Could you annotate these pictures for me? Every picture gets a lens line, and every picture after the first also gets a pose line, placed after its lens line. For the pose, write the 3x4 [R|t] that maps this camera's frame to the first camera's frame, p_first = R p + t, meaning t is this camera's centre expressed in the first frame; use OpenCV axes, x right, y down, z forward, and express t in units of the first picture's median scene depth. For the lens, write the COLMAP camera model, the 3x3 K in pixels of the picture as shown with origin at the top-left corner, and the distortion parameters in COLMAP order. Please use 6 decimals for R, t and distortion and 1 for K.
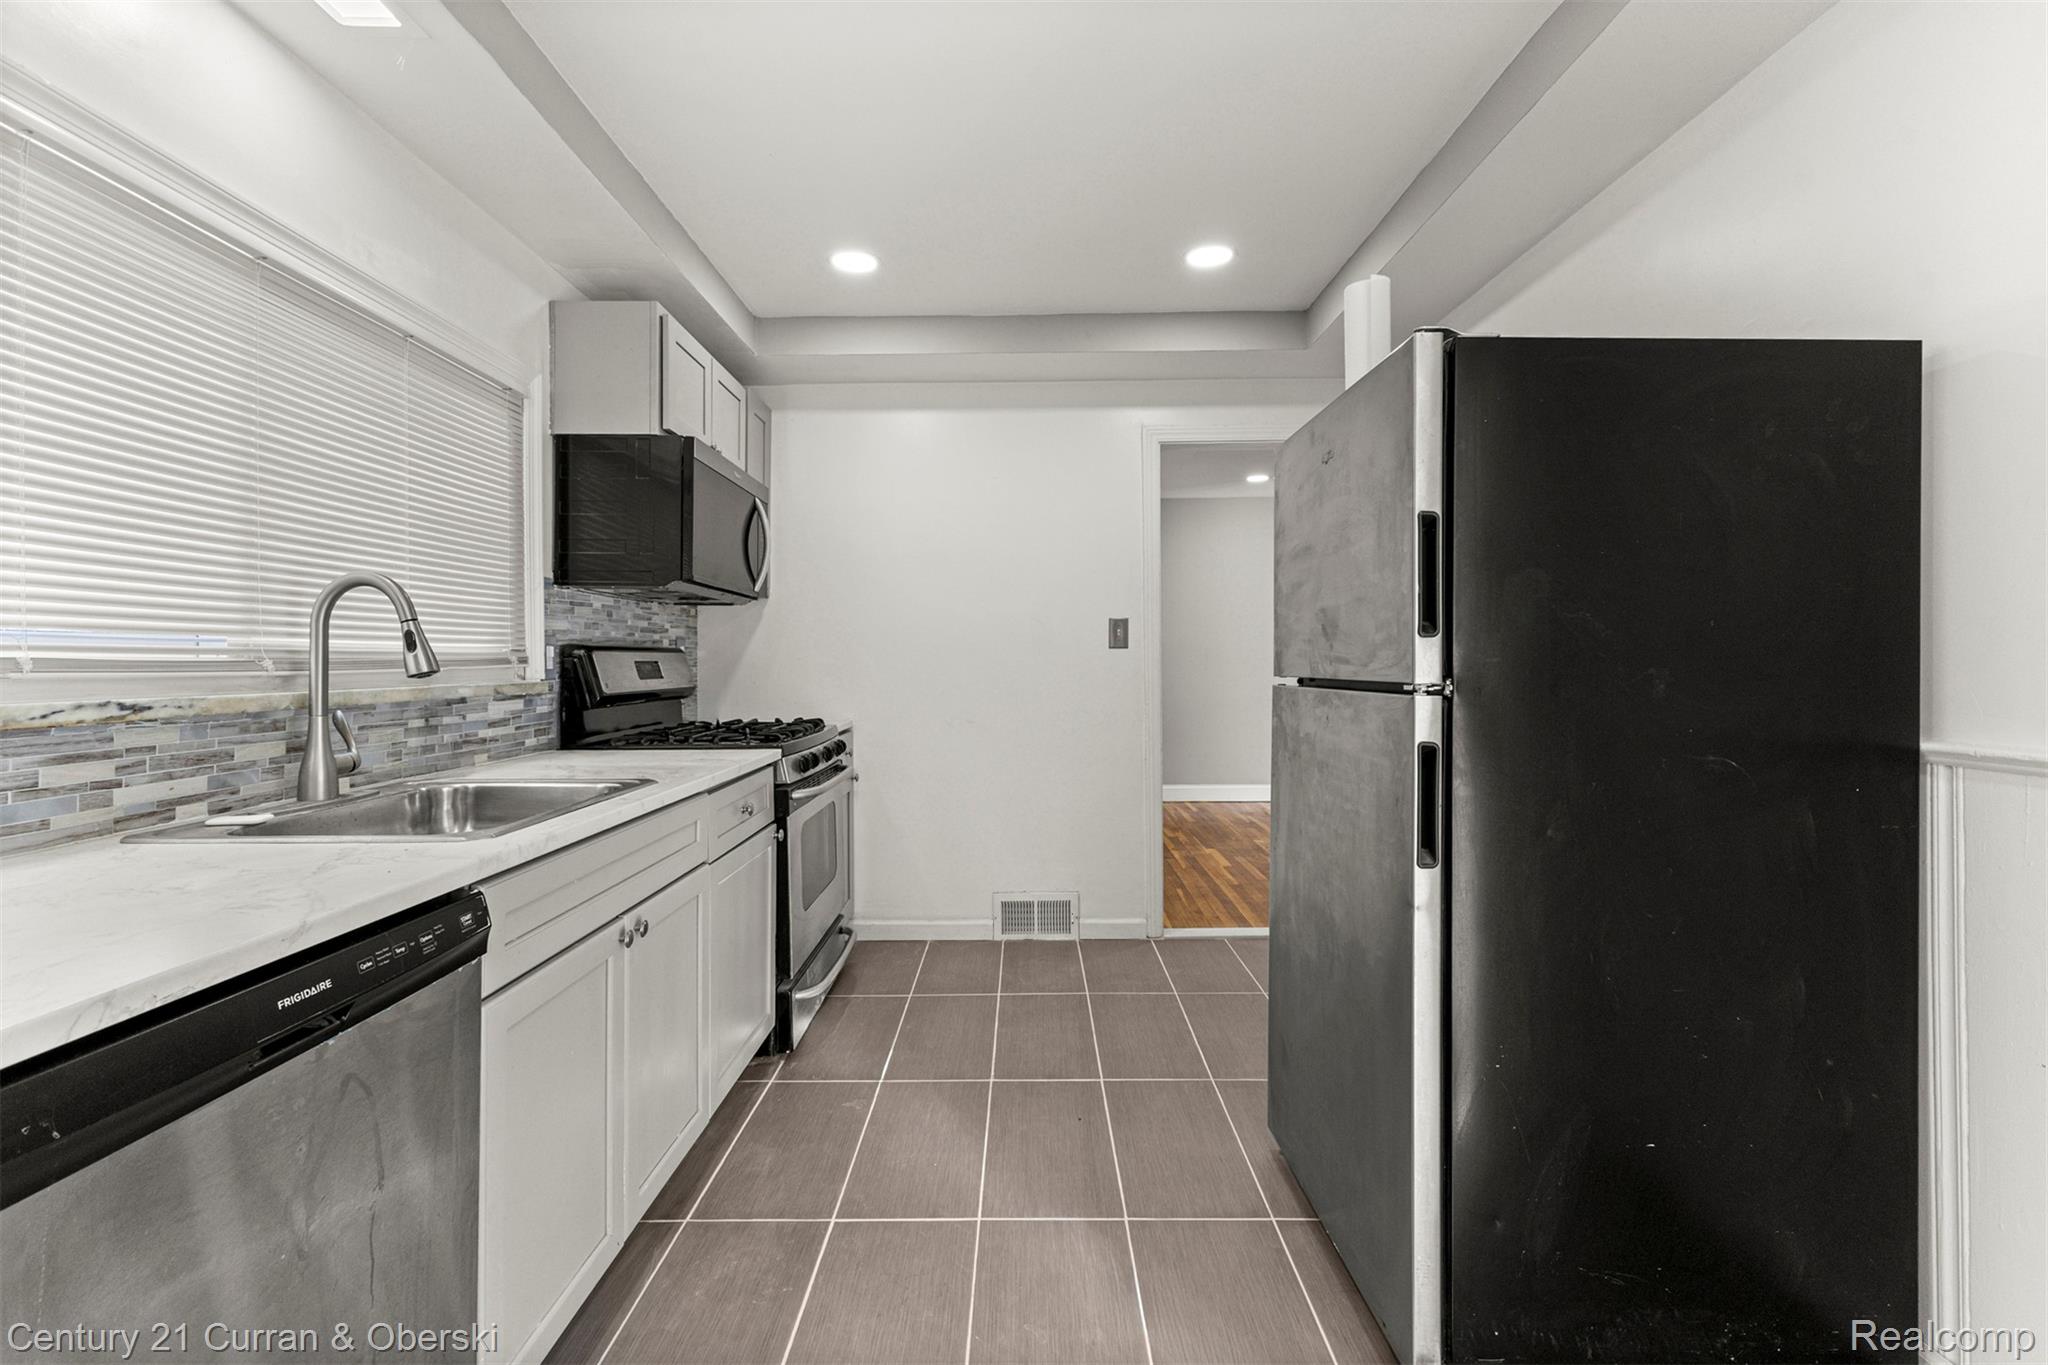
lens RADIAL K [[894.8, 0, 1022.4], [0, 894.8, 661.8], [0, 0, 1]] dist [0.002110, 0.000575]
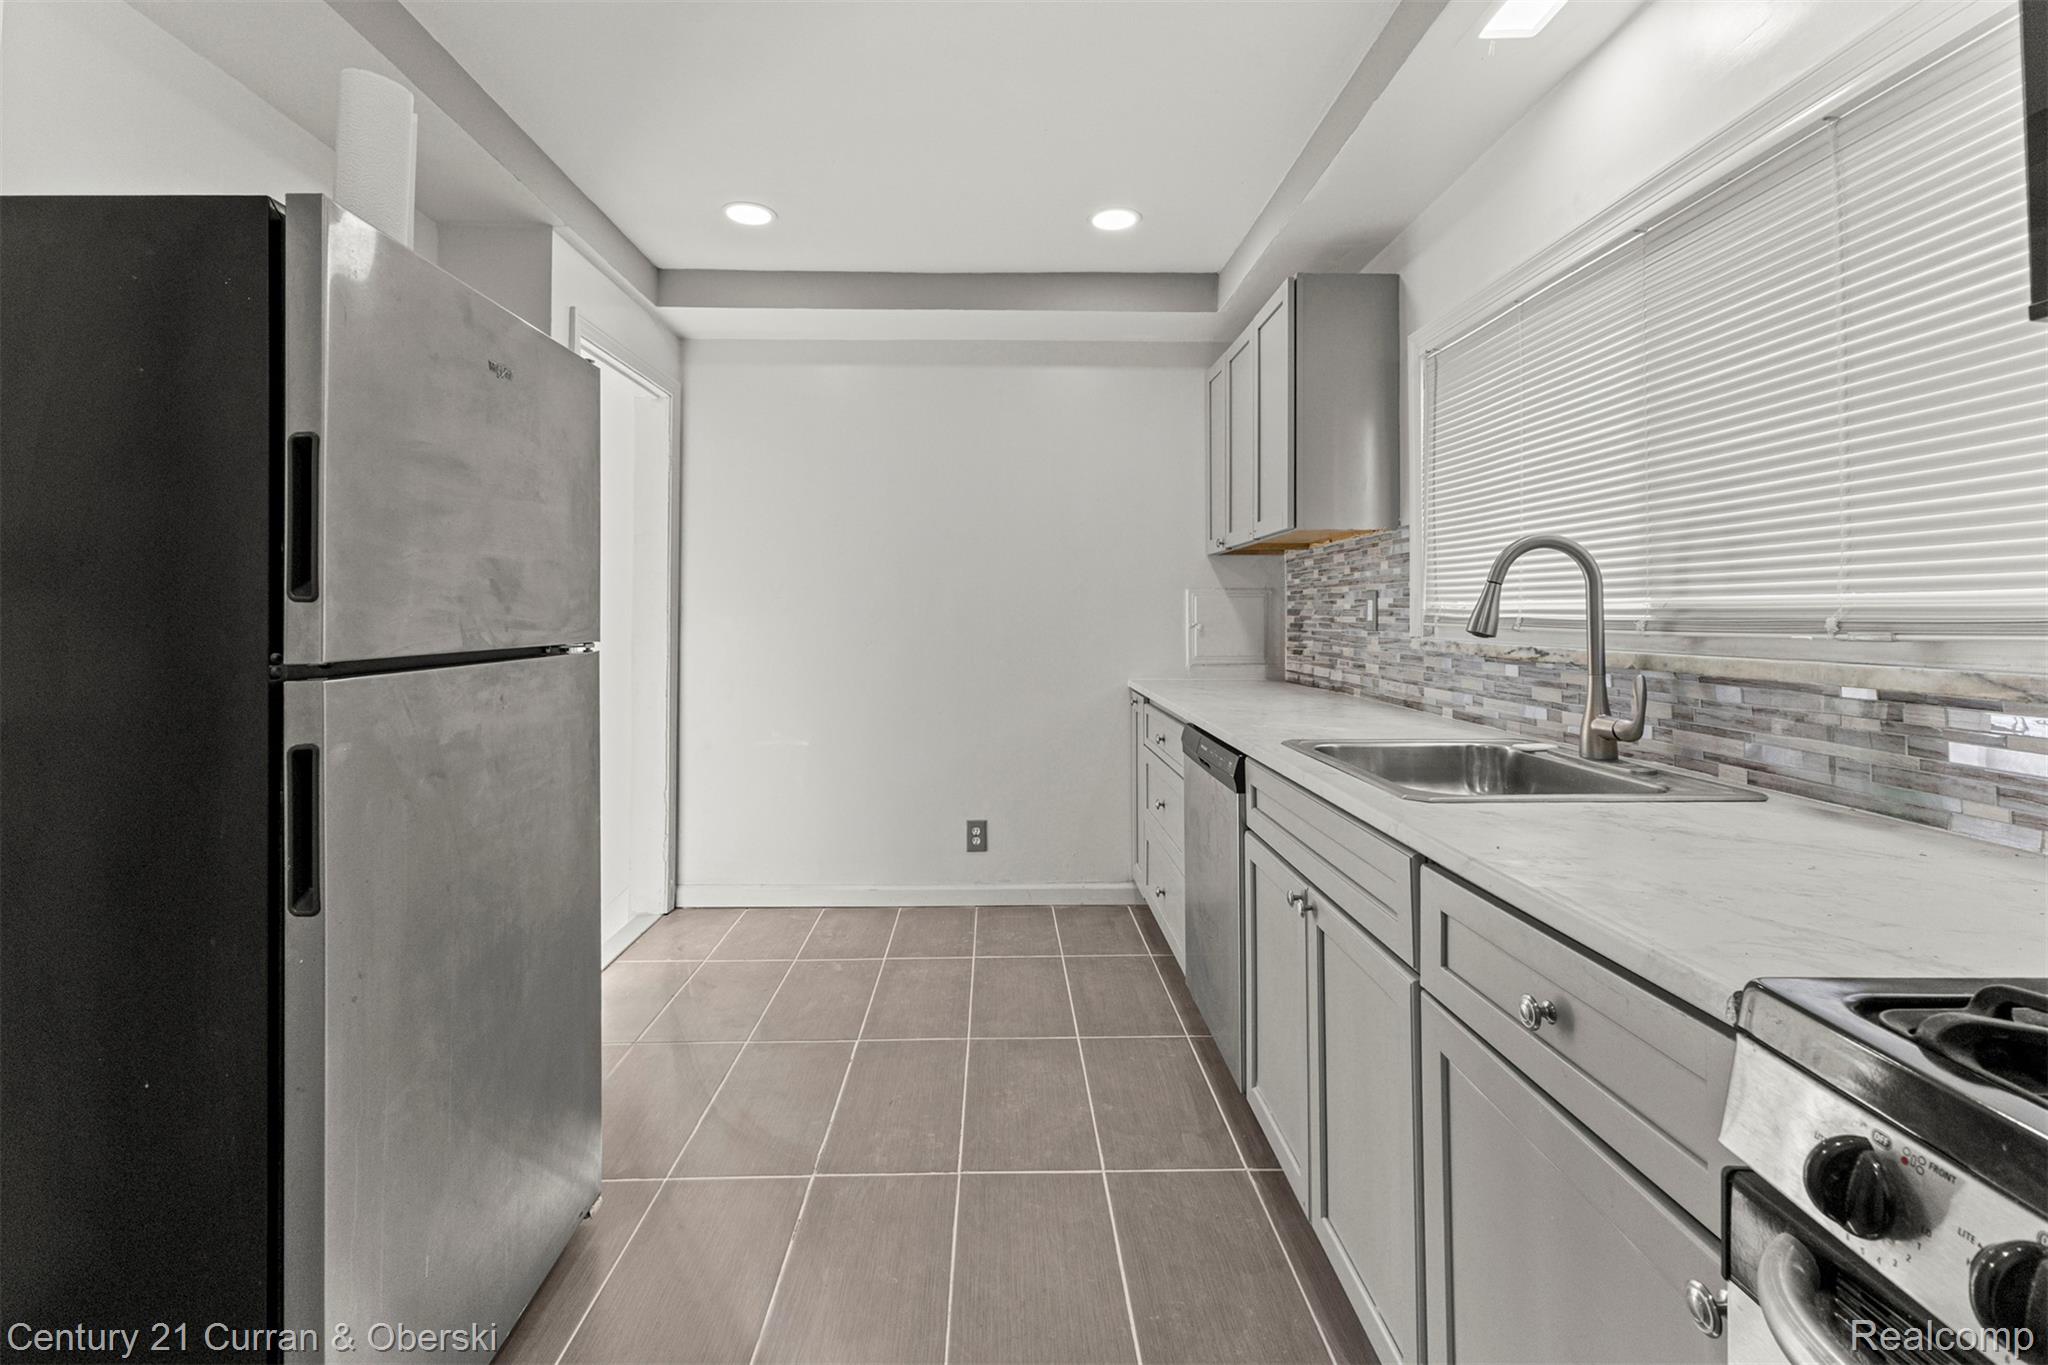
lens RADIAL K [[902.1, 0, 1021.2], [0, 902.1, 596.6], [0, 0, 1]] dist [0.000209, -0.000273]
pose [[-0.999626, 0.003588, -0.027095, -0.108592], [0.004079, 0.999828, -0.018089, -0.012344], [0.027025, -0.018193, -0.999469, 1.994683]]
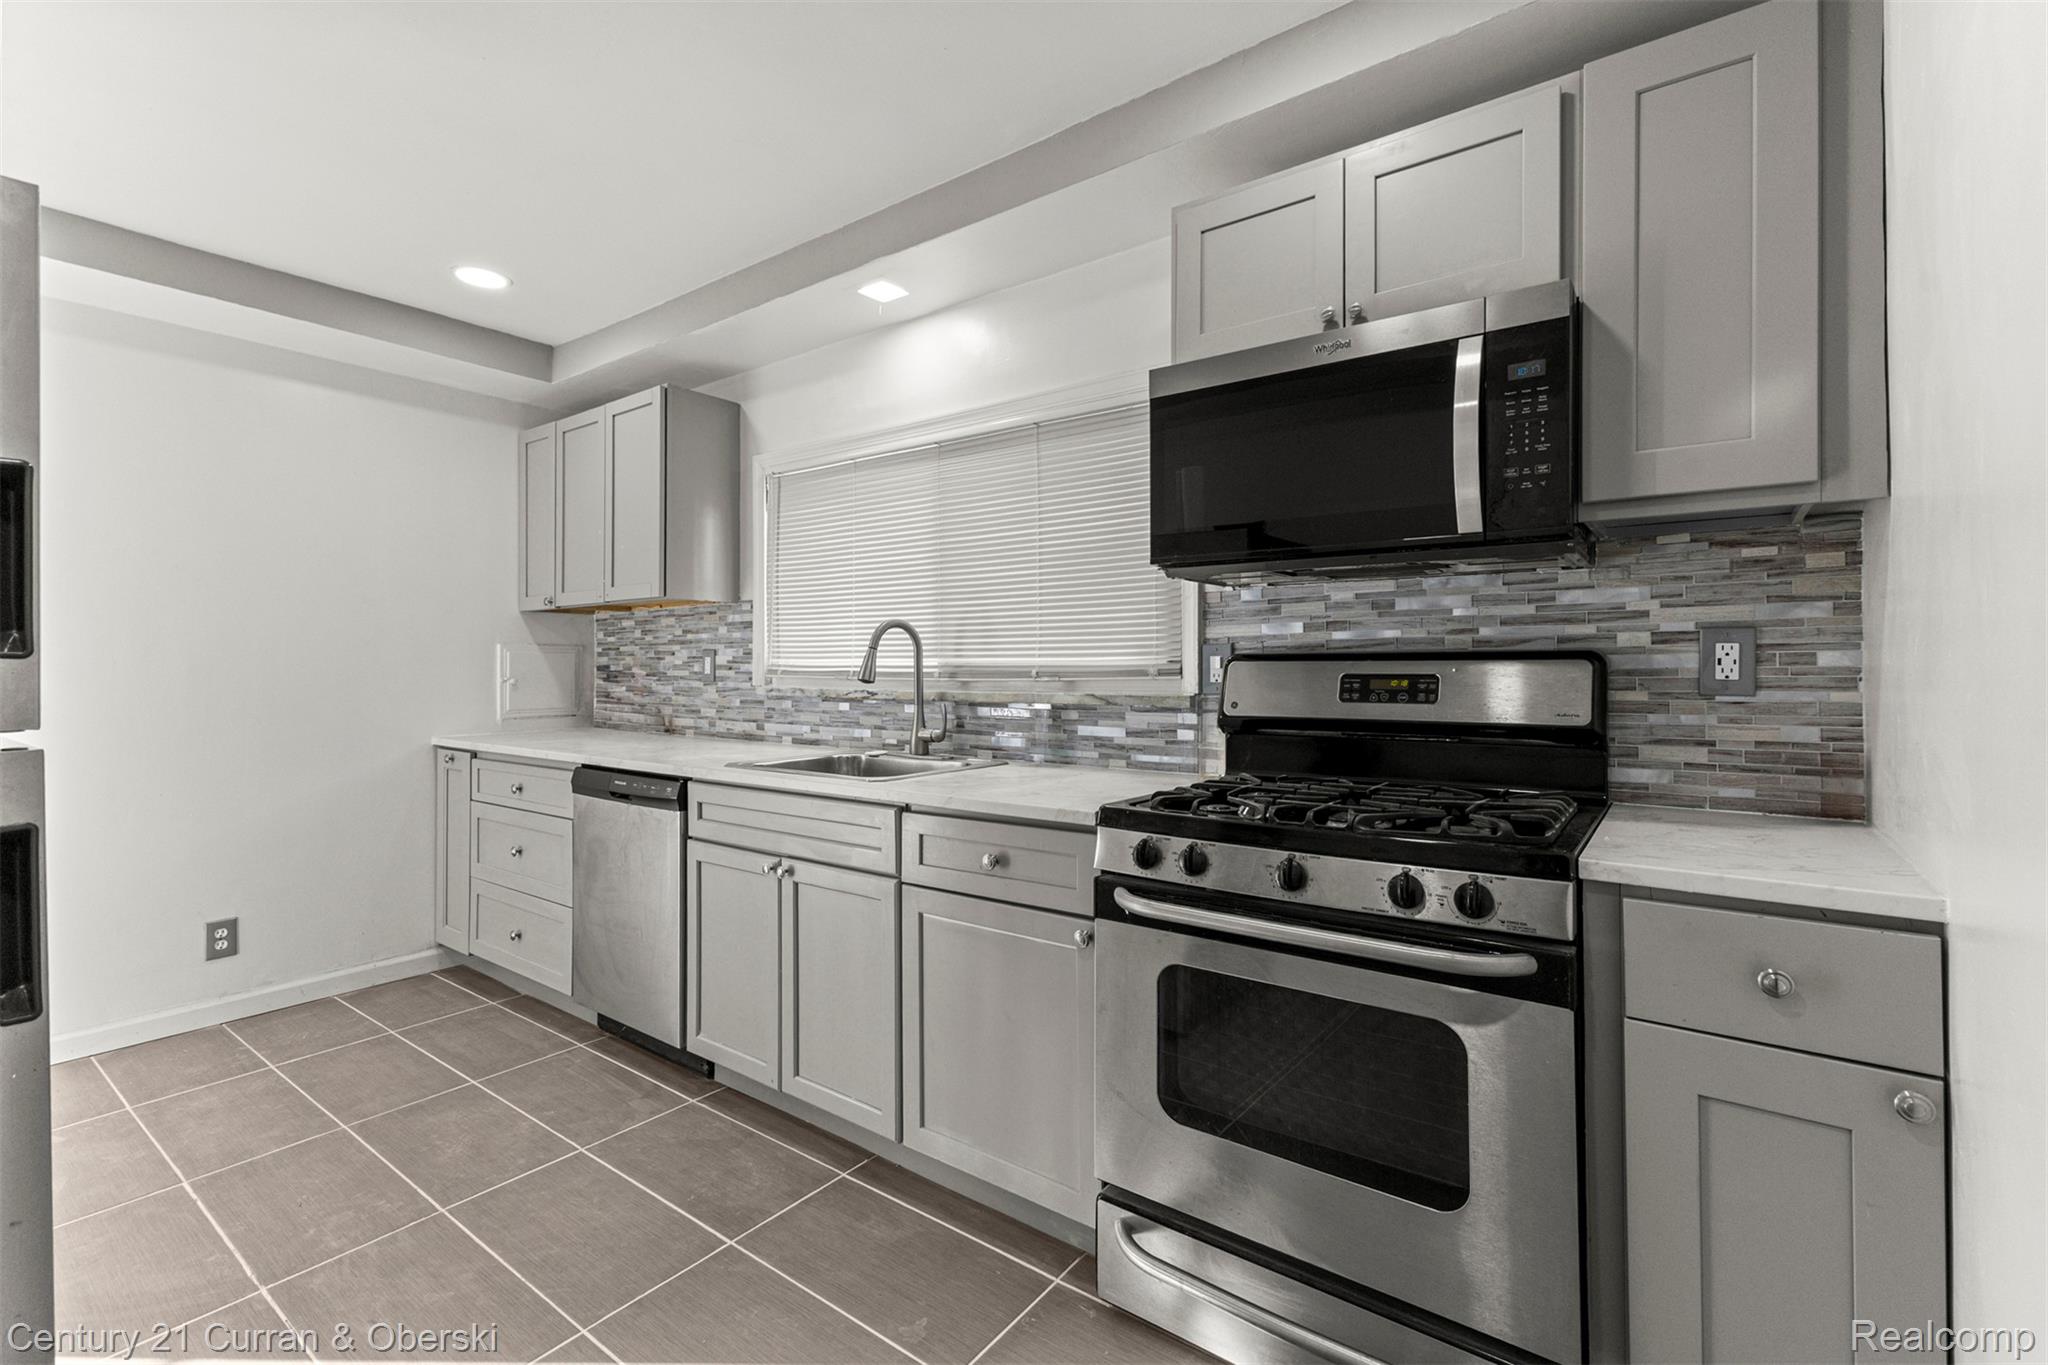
lens RADIAL K [[894.8, 0, 1022.4], [0, 894.8, 661.8], [0, 0, 1]] dist [0.002110, 0.000575]
pose [[-0.592168, 0.000503, -0.805814, 0.459040], [0.003374, 0.999993, -0.001855, -0.016986], [0.805807, -0.003817, -0.592166, 2.152125]]
